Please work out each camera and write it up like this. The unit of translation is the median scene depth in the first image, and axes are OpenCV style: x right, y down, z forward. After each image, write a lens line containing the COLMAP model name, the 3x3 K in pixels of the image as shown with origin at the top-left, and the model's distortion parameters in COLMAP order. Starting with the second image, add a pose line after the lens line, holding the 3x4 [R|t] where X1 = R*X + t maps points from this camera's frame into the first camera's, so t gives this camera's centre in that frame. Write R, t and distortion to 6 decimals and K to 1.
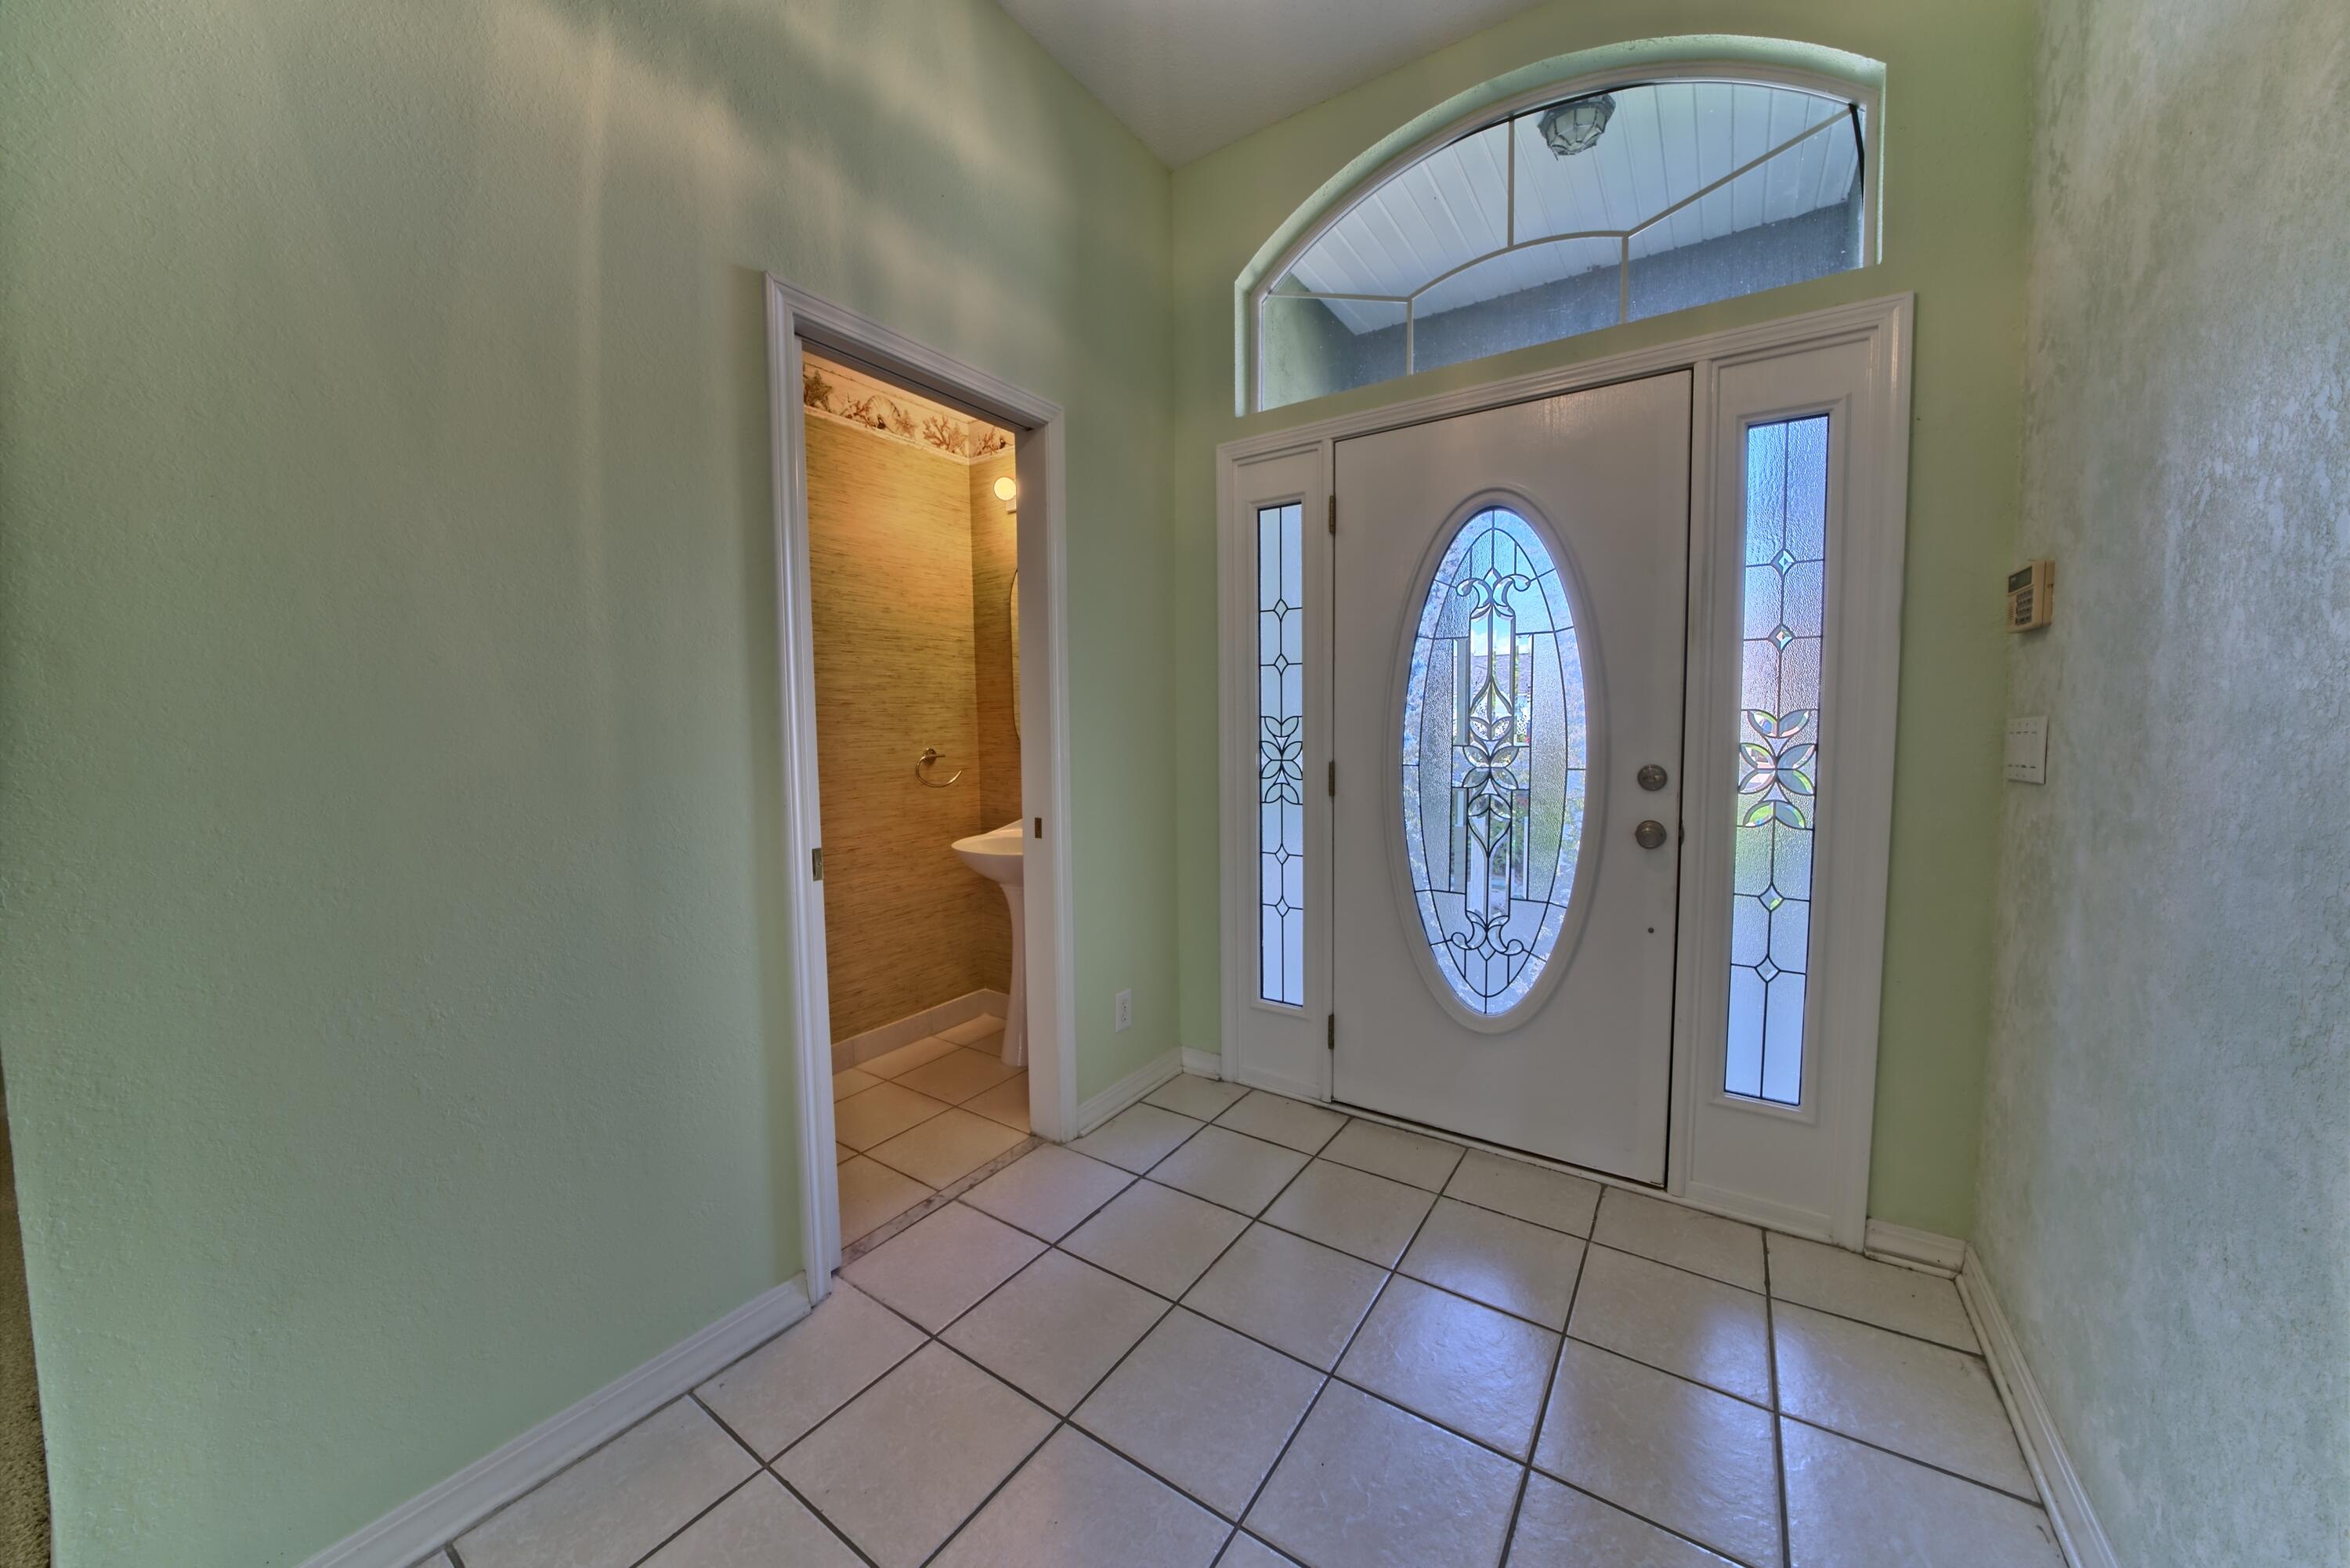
lens RADIAL K [[809.2, 0, 1167.8], [0, 809.2, 774.8], [0, 0, 1]] dist [-0.025547, 0.002014]
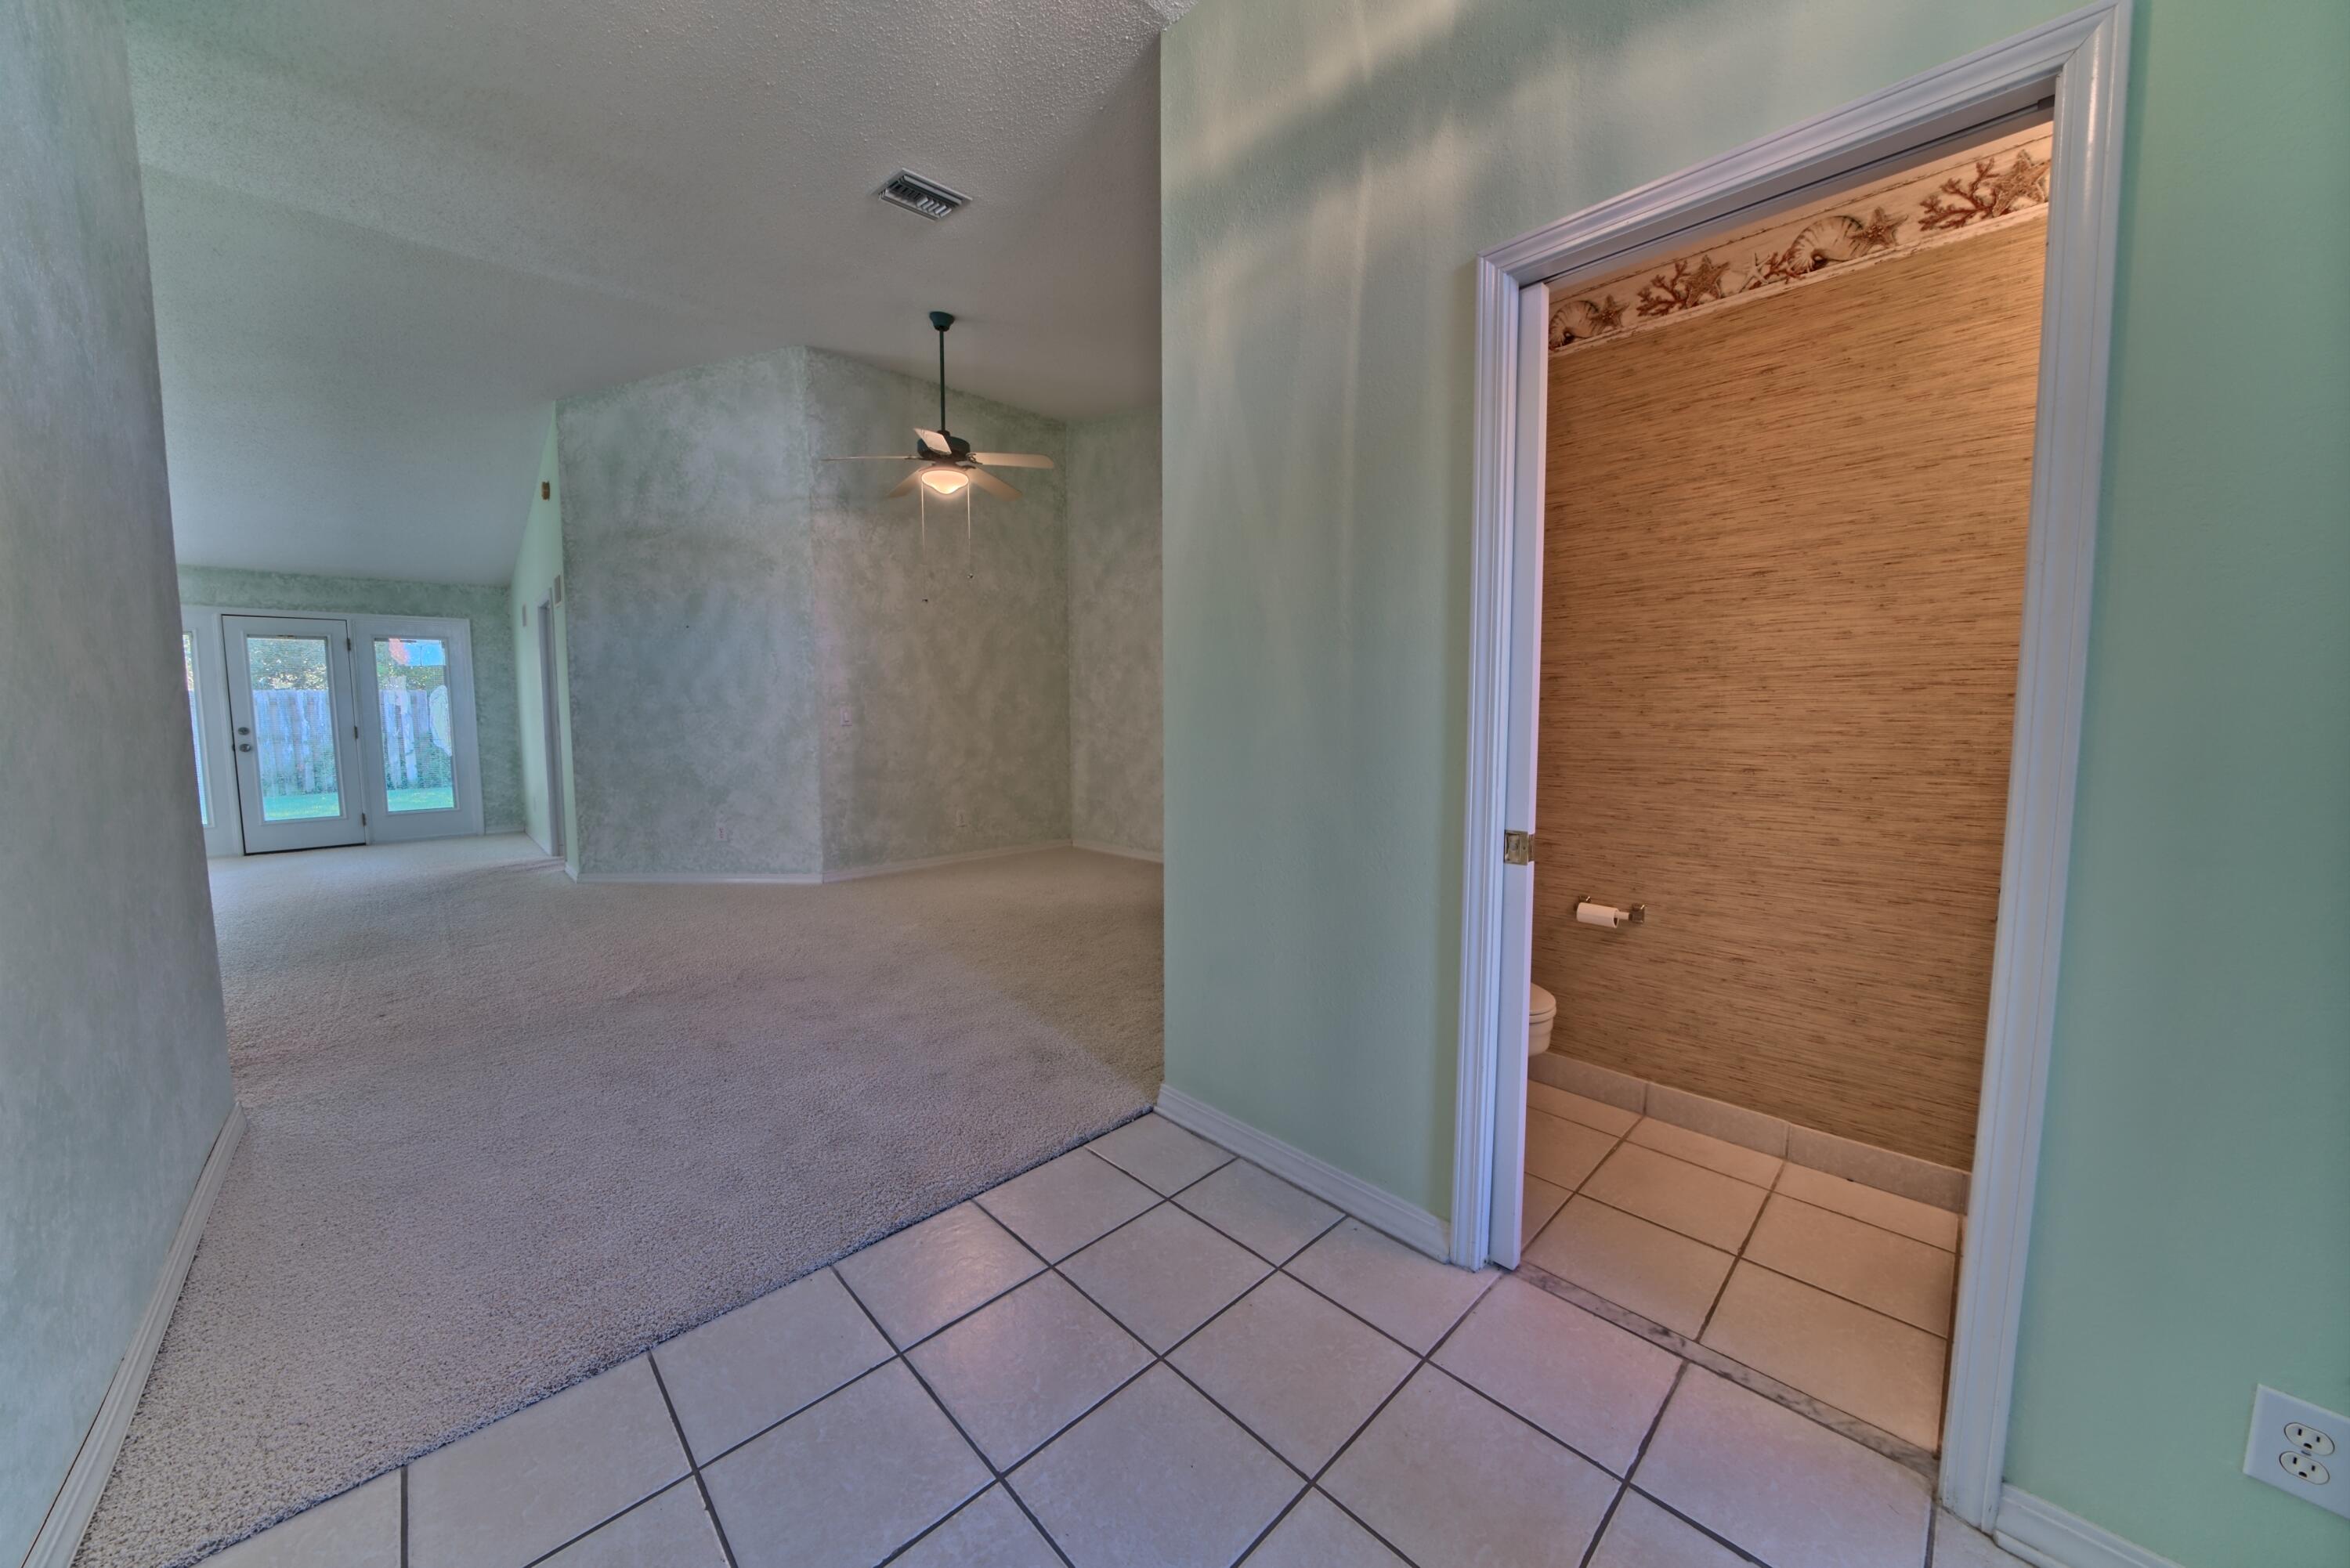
lens RADIAL K [[809.2, 0, 1173.0], [0, 809.2, 778.0], [0, 0, 1]] dist [-0.025547, 0.002014]
pose [[-0.200471, 0.099647, -0.974619, 0.460628], [-0.055814, 0.992037, 0.112908, -0.044851], [0.978108, 0.077032, -0.193313, 0.632364]]
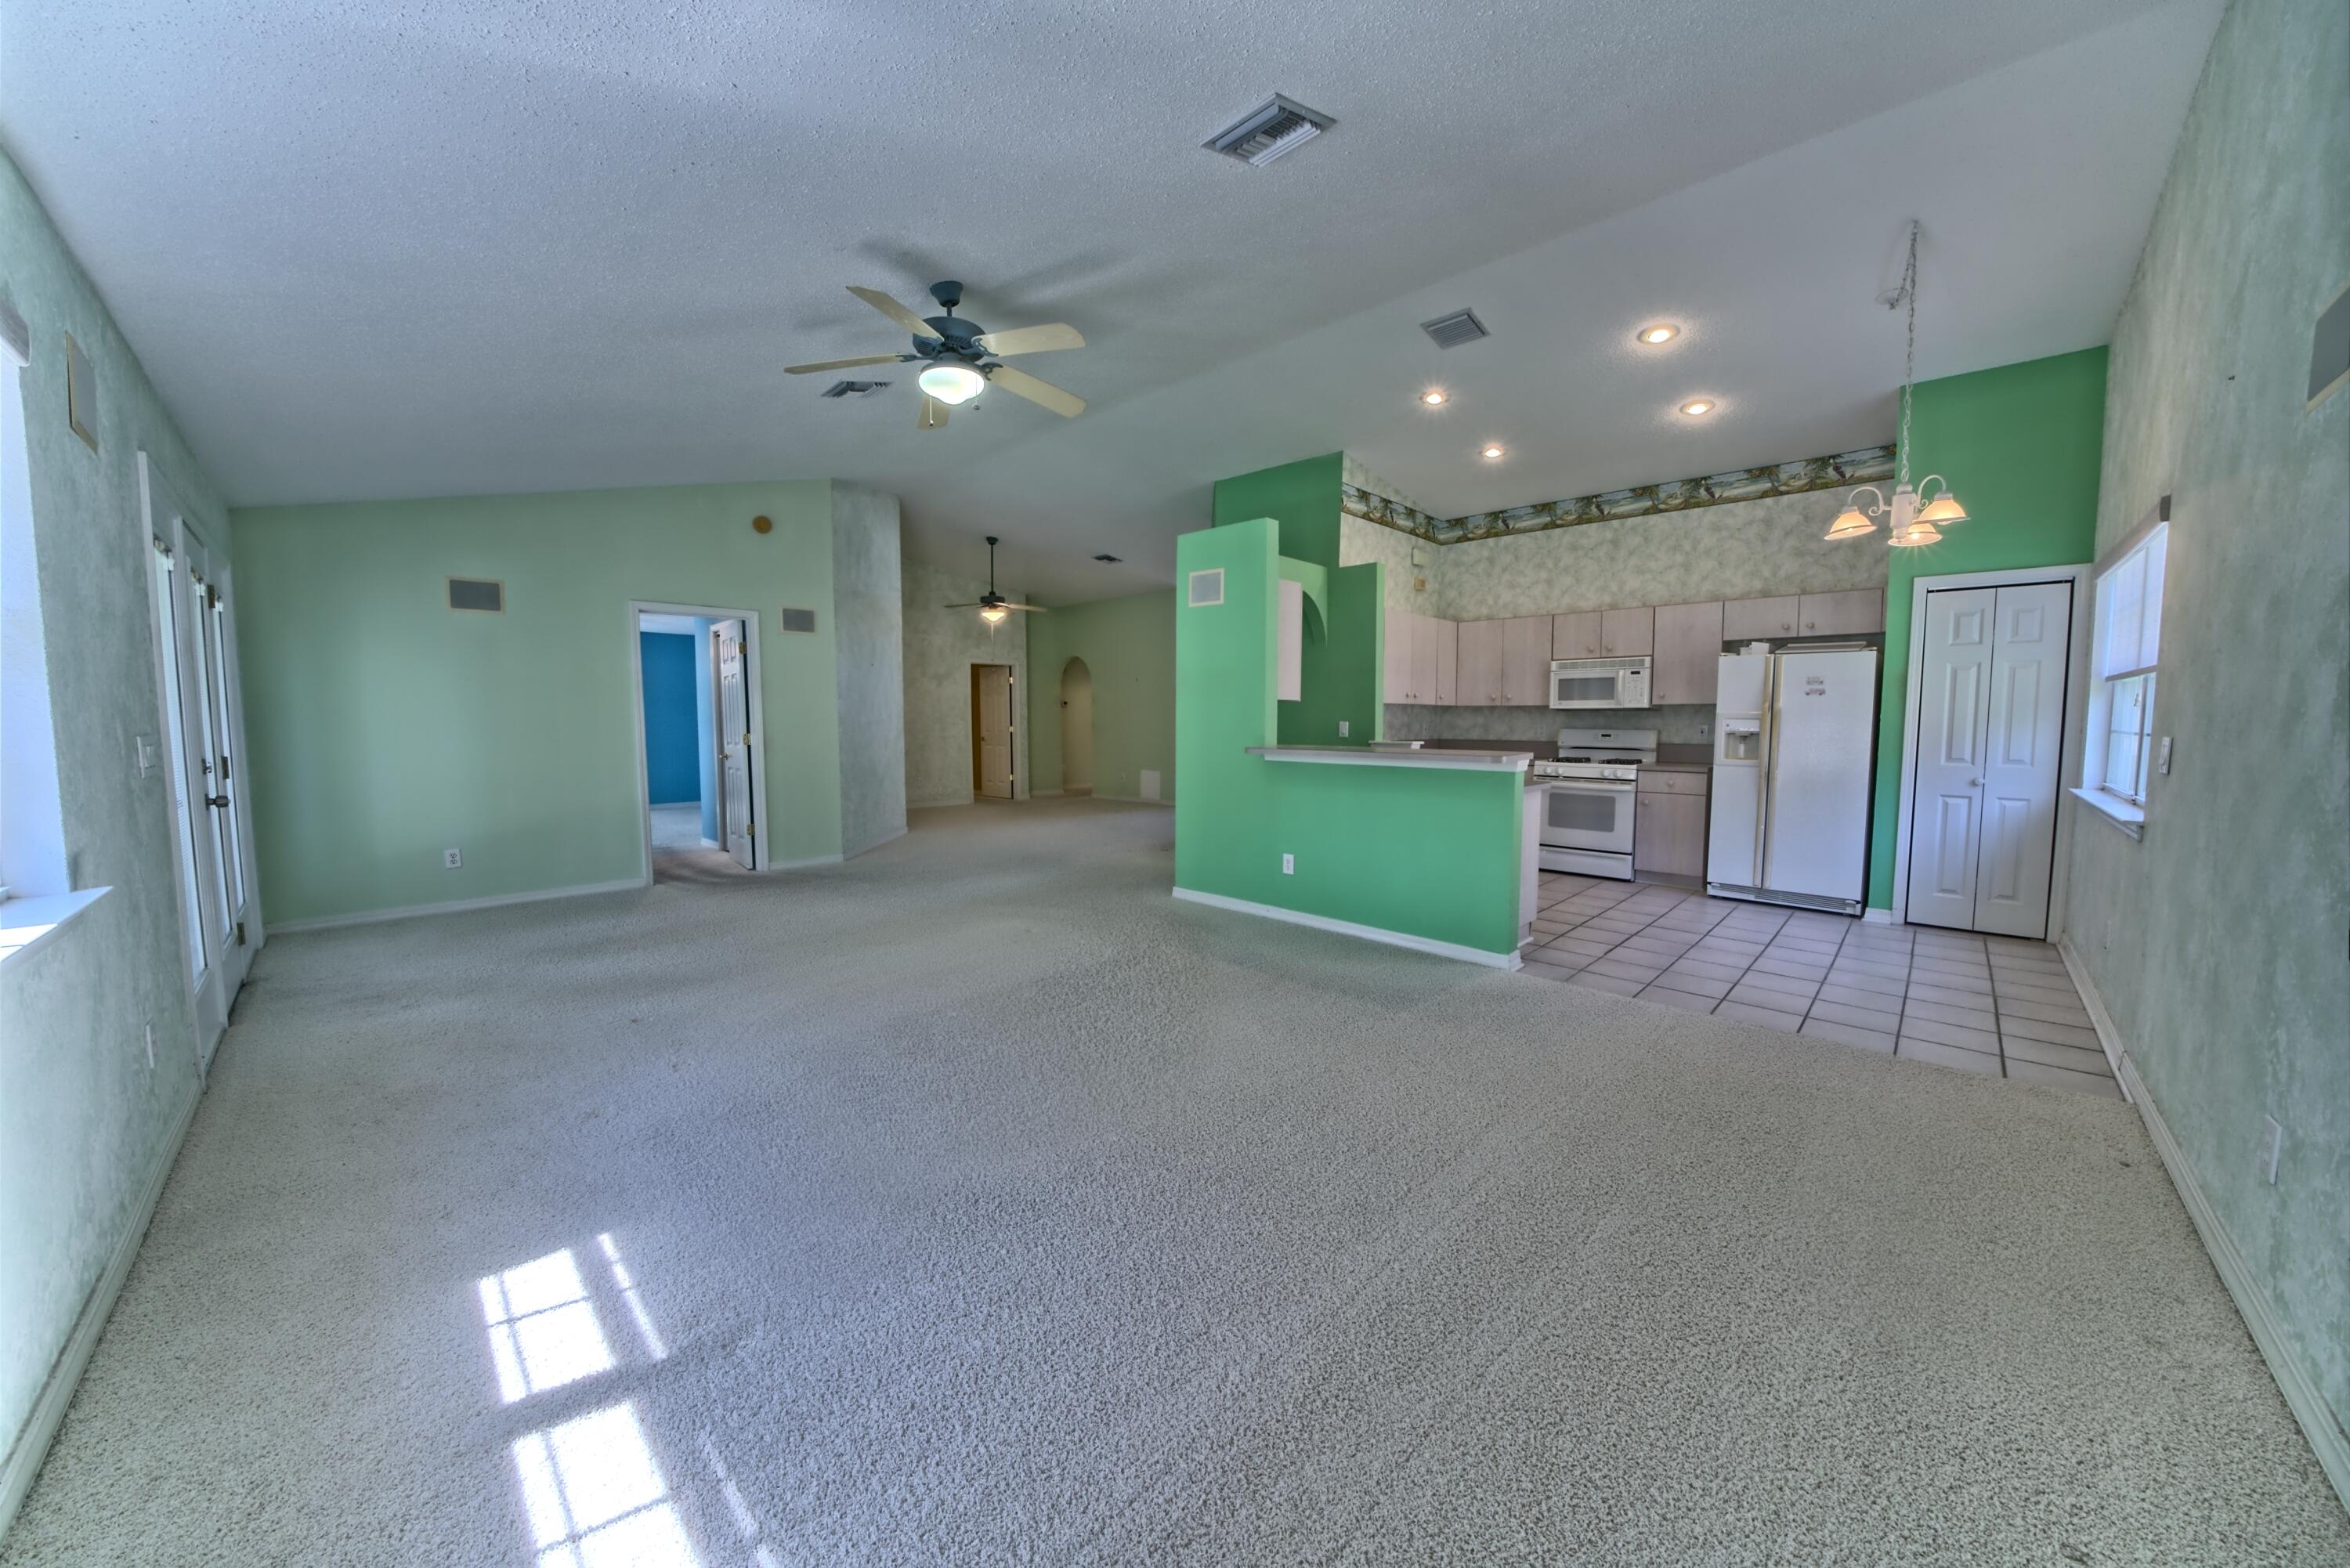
lens RADIAL K [[809.2, 0, 1177.9], [0, 809.2, 778.1], [0, 0, 1]] dist [-0.025547, 0.002014]
pose [[0.985964, 0.025359, -0.165020, 0.203387], [-0.023586, 0.999641, 0.012696, 0.306365], [0.165283, -0.008626, 0.986208, -5.123739]]
